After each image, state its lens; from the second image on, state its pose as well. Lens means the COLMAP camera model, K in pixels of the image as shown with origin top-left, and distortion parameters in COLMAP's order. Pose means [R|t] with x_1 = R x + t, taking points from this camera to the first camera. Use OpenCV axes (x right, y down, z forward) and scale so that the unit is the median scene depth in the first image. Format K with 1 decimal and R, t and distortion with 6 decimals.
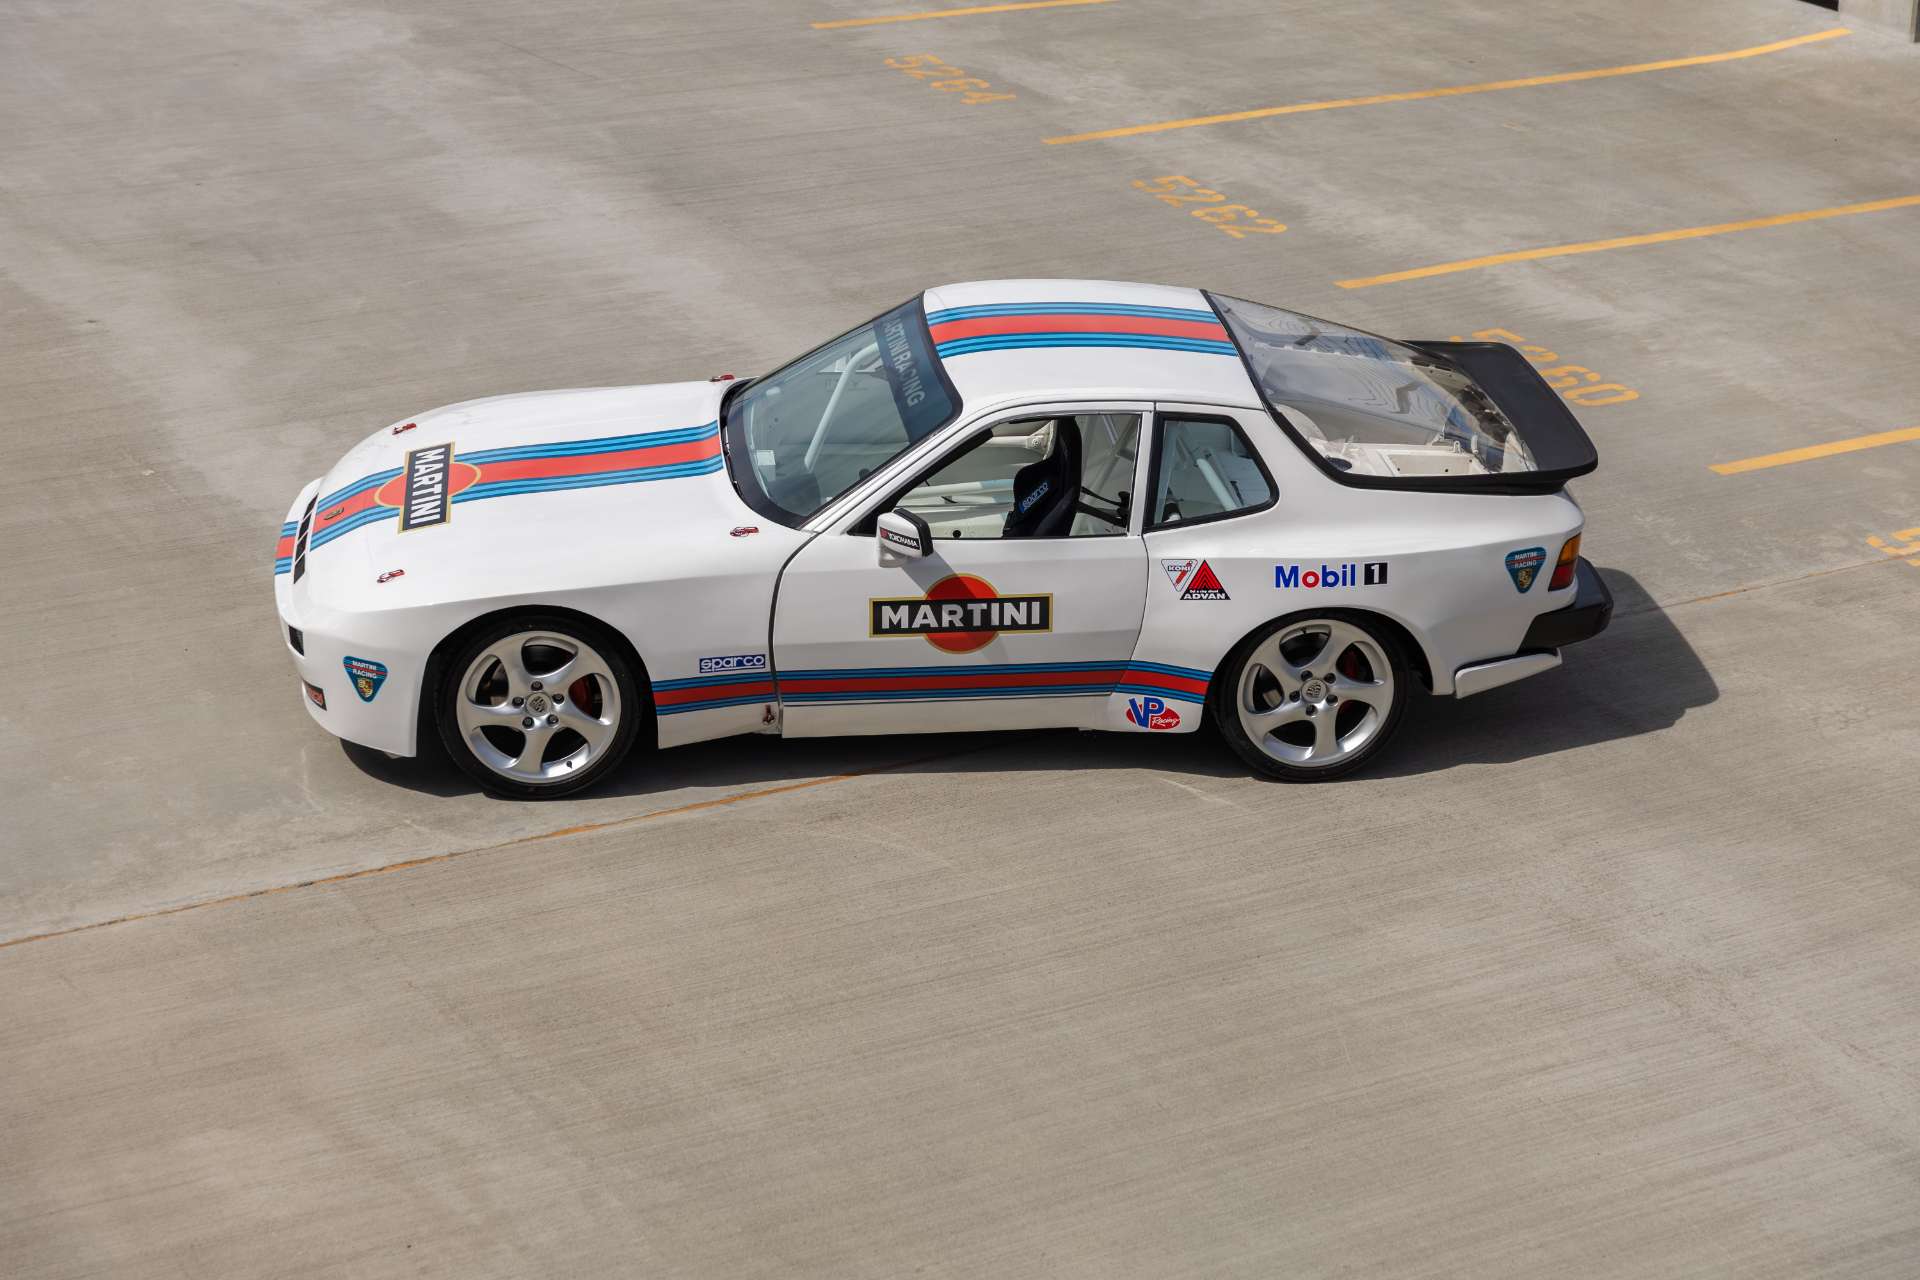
lens RADIAL K [[3594.5, 0, 955.0], [0, 3594.5, 644.8], [0, 0, 1]] dist [0.029984, 0.000000]
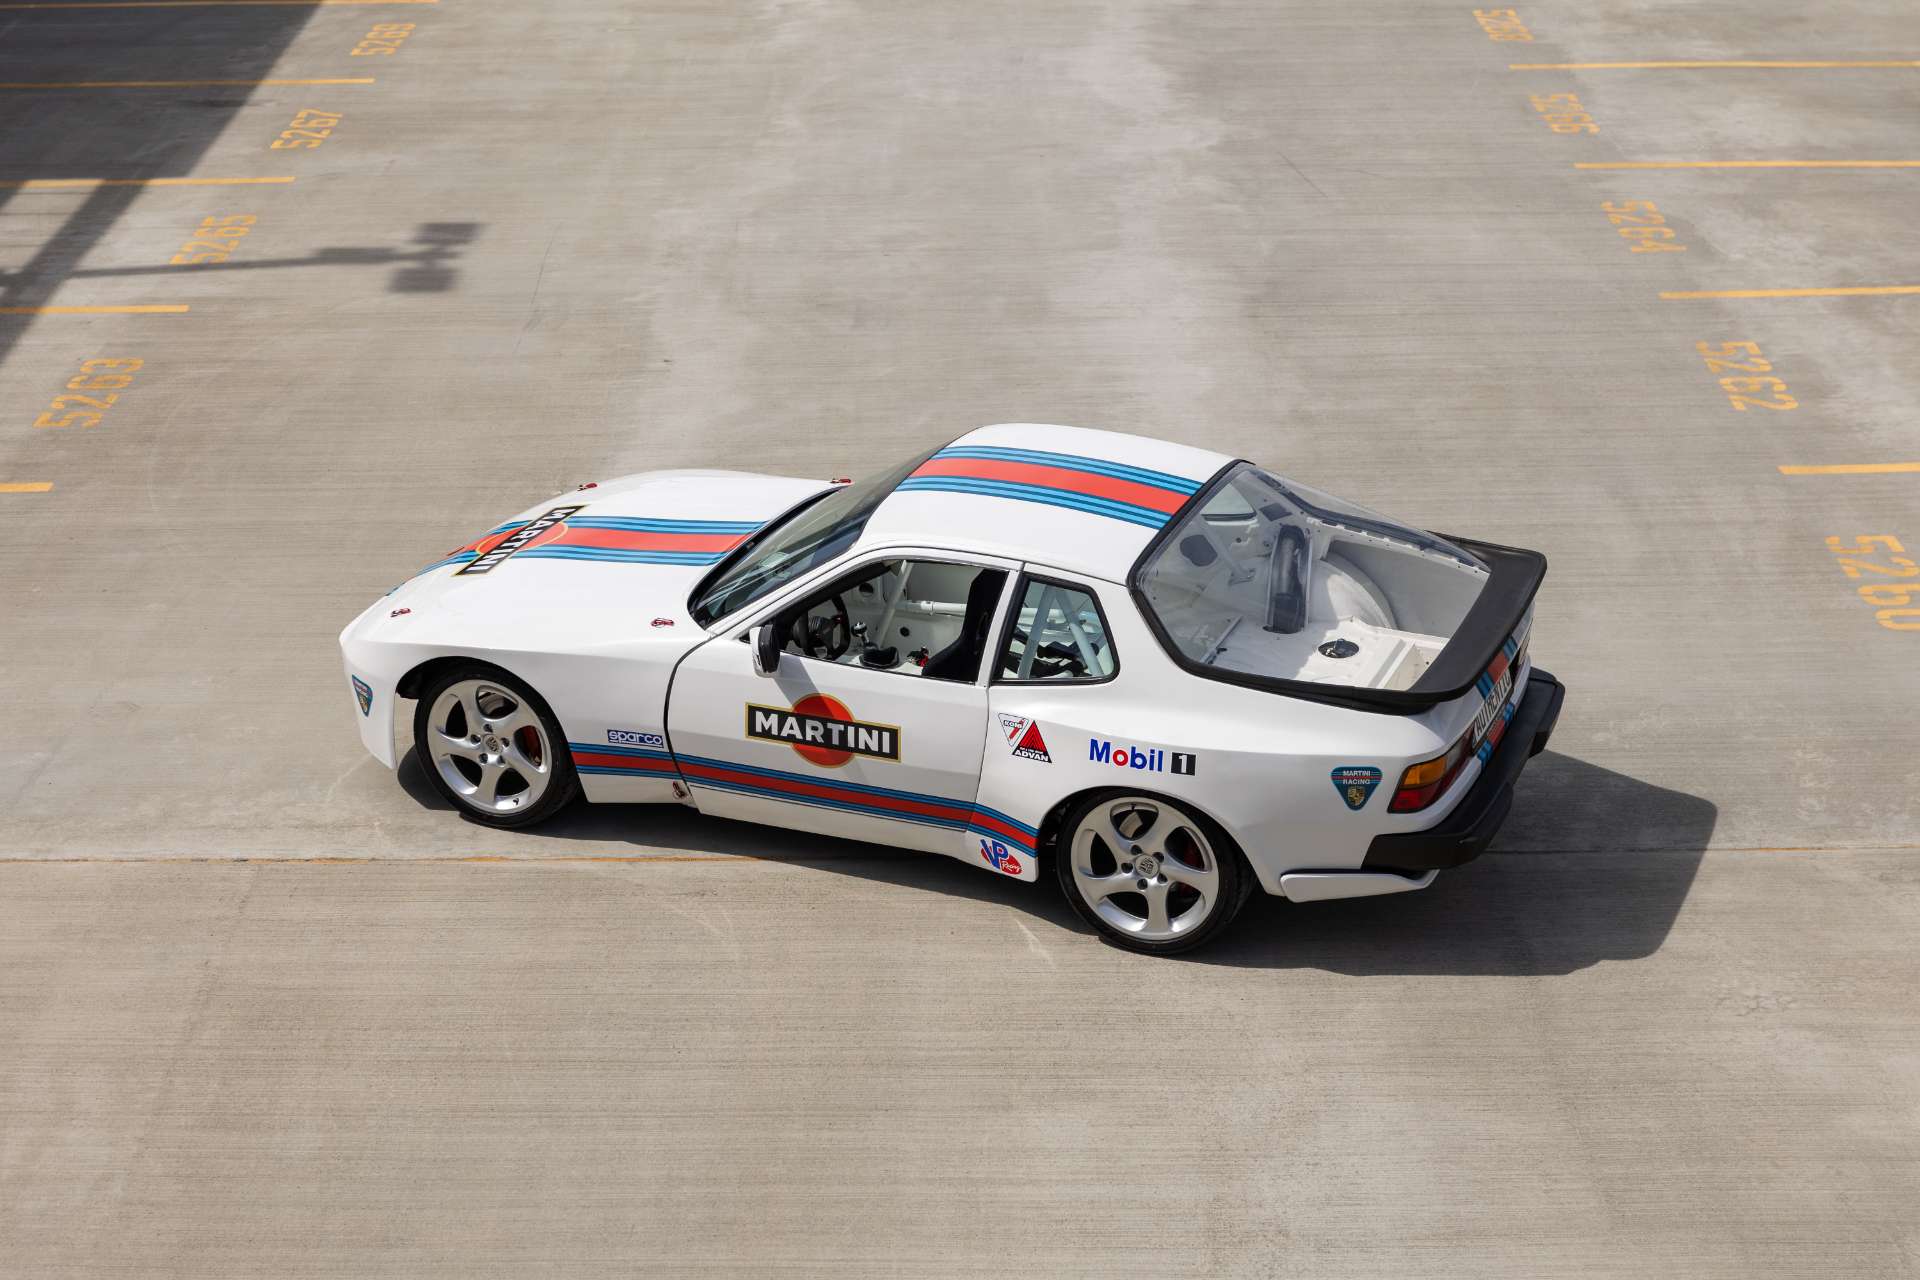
lens RADIAL K [[2975.7, 0, 965.8], [0, 2975.7, 639.3], [0, 0, 1]] dist [0.001920, 0.000000]
pose [[0.869443, 0.161019, -0.467056, 0.447351], [-0.156534, 0.986471, 0.048697, -0.085177], [0.468579, 0.030771, 0.882886, 0.236223]]
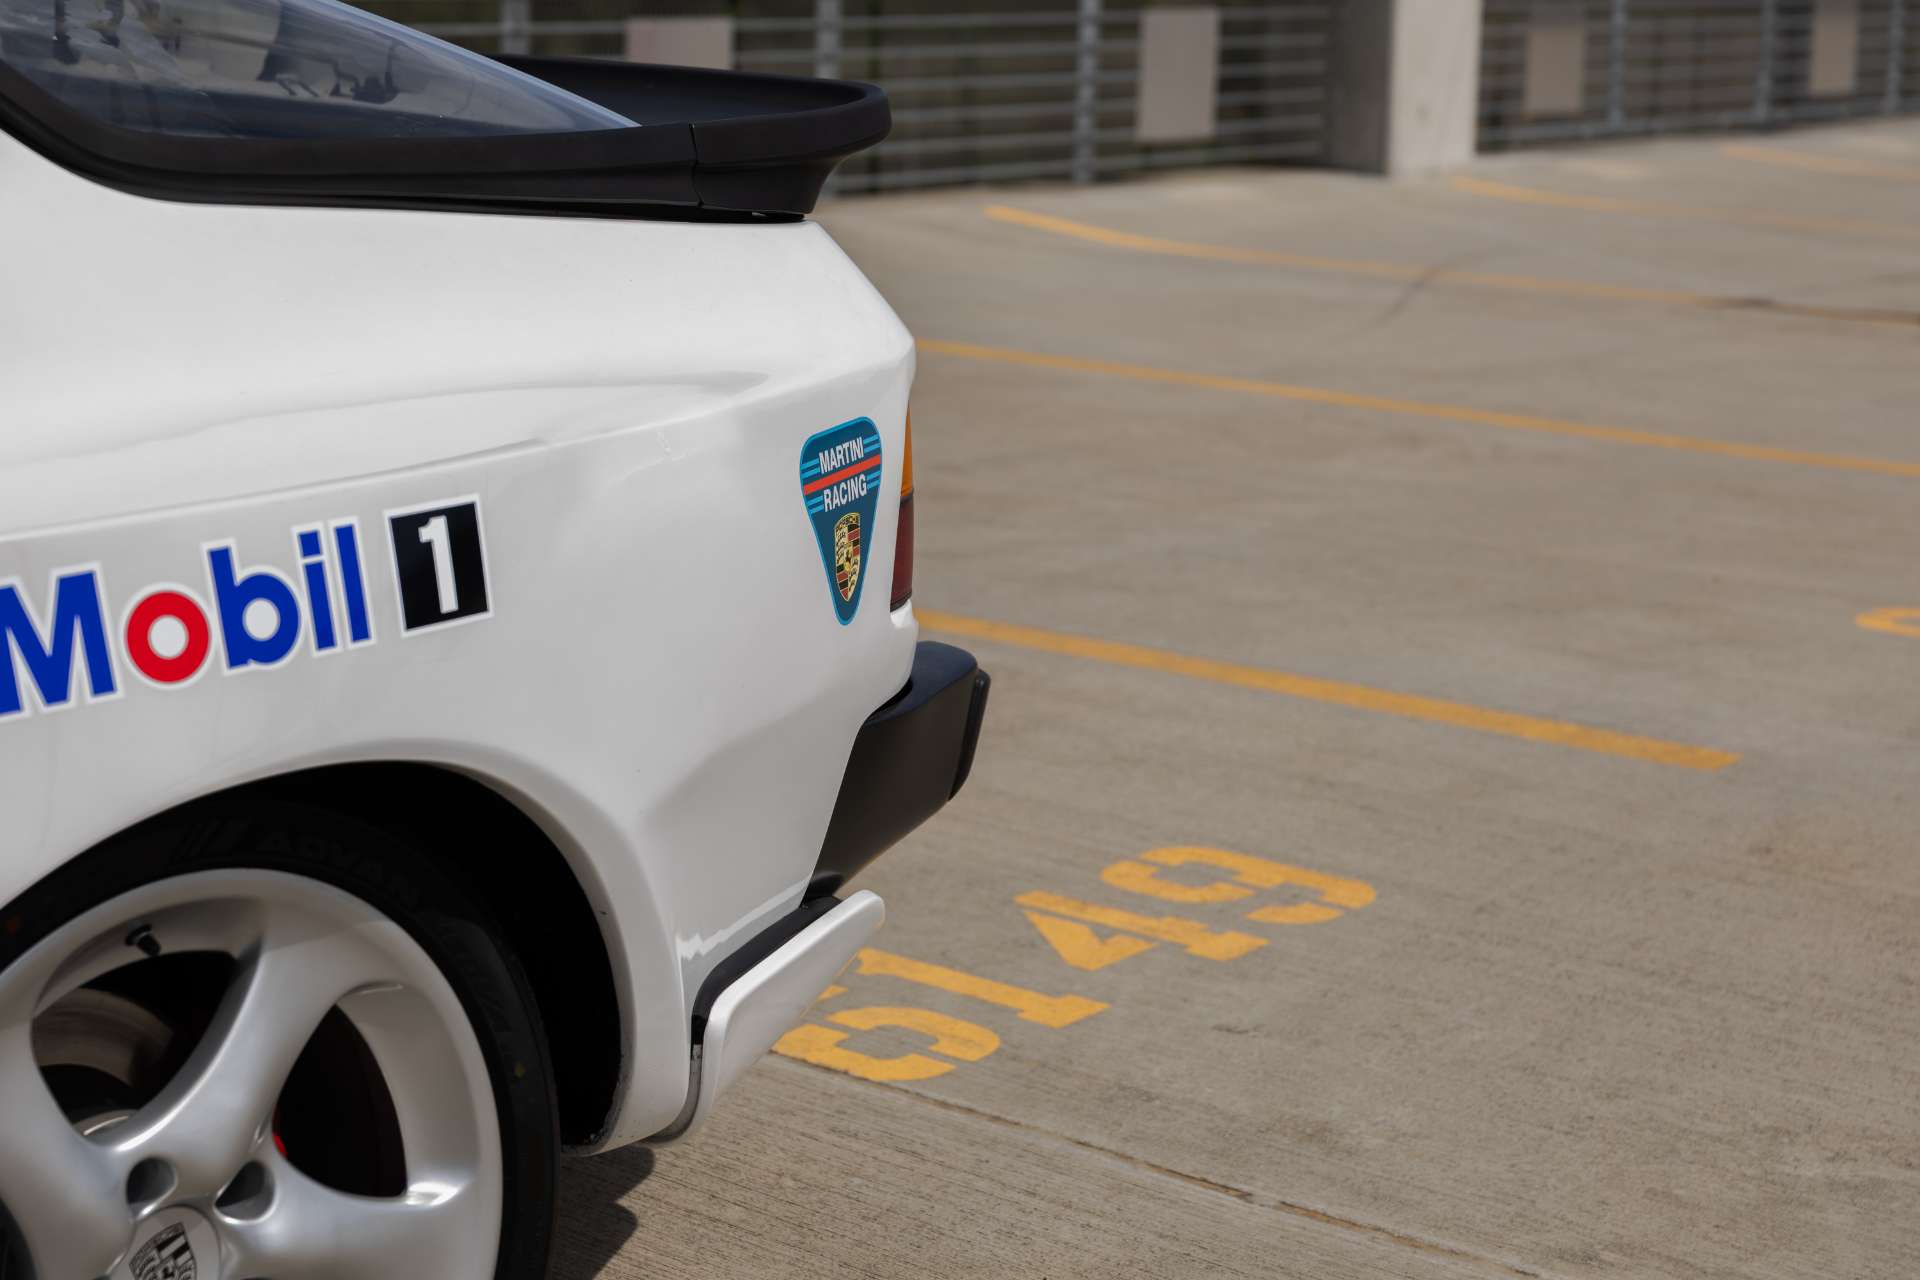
lens RADIAL K [[3594.5, 0, 959.5], [0, 3594.5, 639.0], [0, 0, 1]] dist [0.029984, 0.000000]
pose [[0.732344, -0.150246, 0.664152, 0.008669], [0.252868, 0.965614, -0.060388, 0.002706], [-0.632242, 0.212168, 0.745155, 0.840151]]
